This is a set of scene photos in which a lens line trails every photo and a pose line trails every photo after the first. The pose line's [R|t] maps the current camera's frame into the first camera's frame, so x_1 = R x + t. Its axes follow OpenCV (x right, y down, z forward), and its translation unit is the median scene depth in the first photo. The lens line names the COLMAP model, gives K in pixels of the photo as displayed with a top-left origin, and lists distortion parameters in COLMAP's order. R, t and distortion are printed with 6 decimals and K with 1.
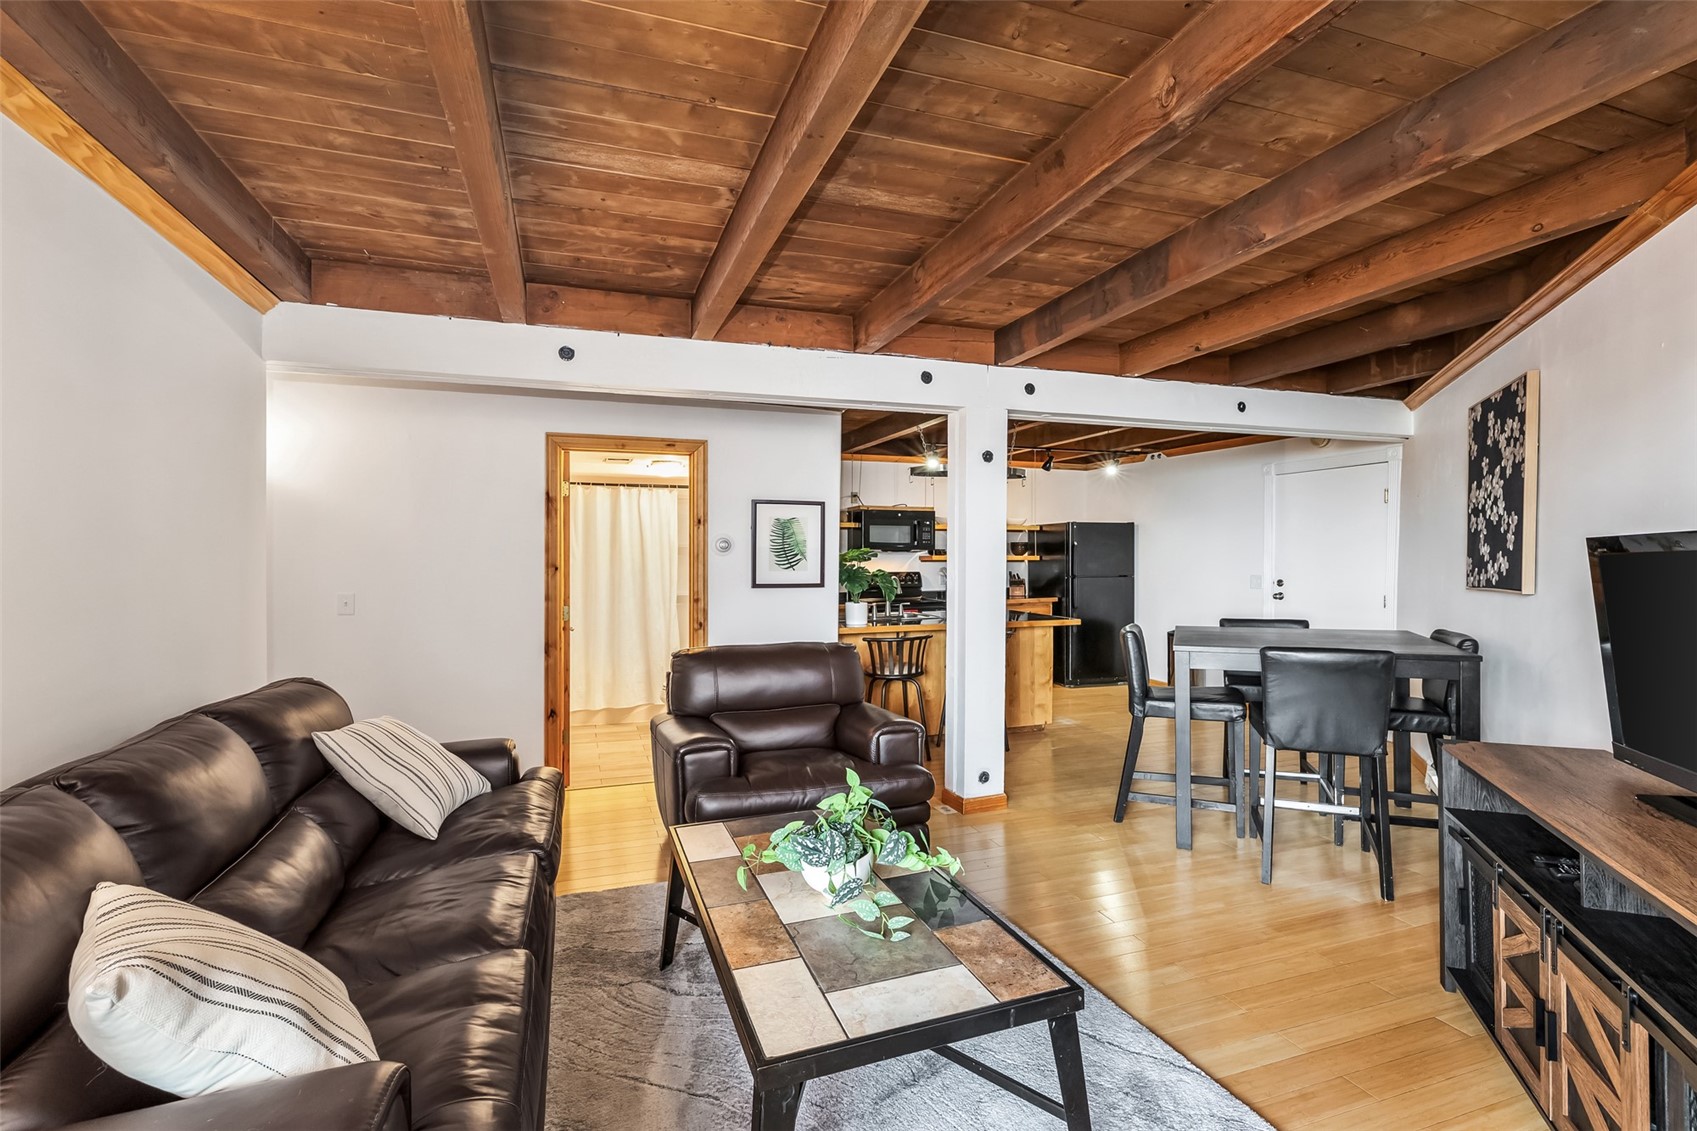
lens RADIAL K [[749.4, 0, 843.5], [0, 749.4, 562.3], [0, 0, 1]] dist [-0.005483, -0.000343]
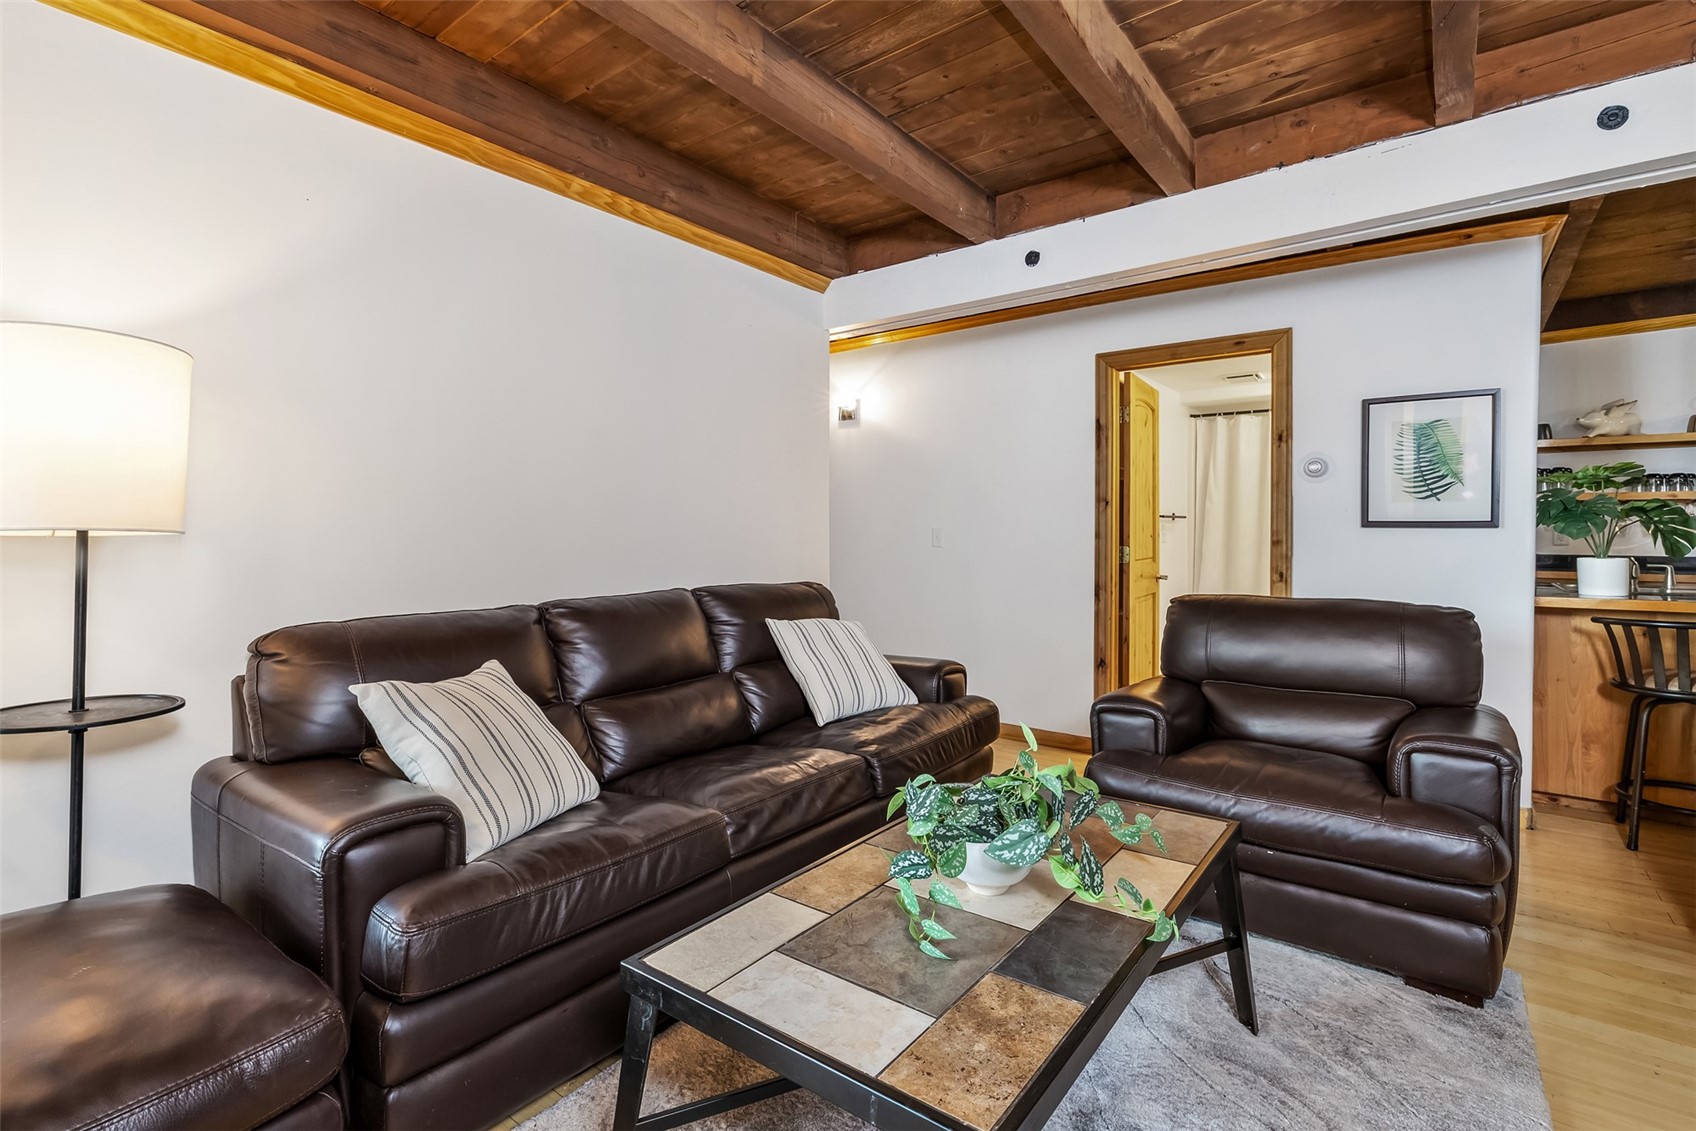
lens RADIAL K [[813.8, 0, 872.6], [0, 813.8, 532.7], [0, 0, 1]] dist [-0.001154, -0.000077]
pose [[0.546264, 0.002106, -0.837611, 0.266404], [-0.008209, 0.999962, -0.002840, 0.046287], [0.837573, 0.008427, 0.546260, 0.213779]]
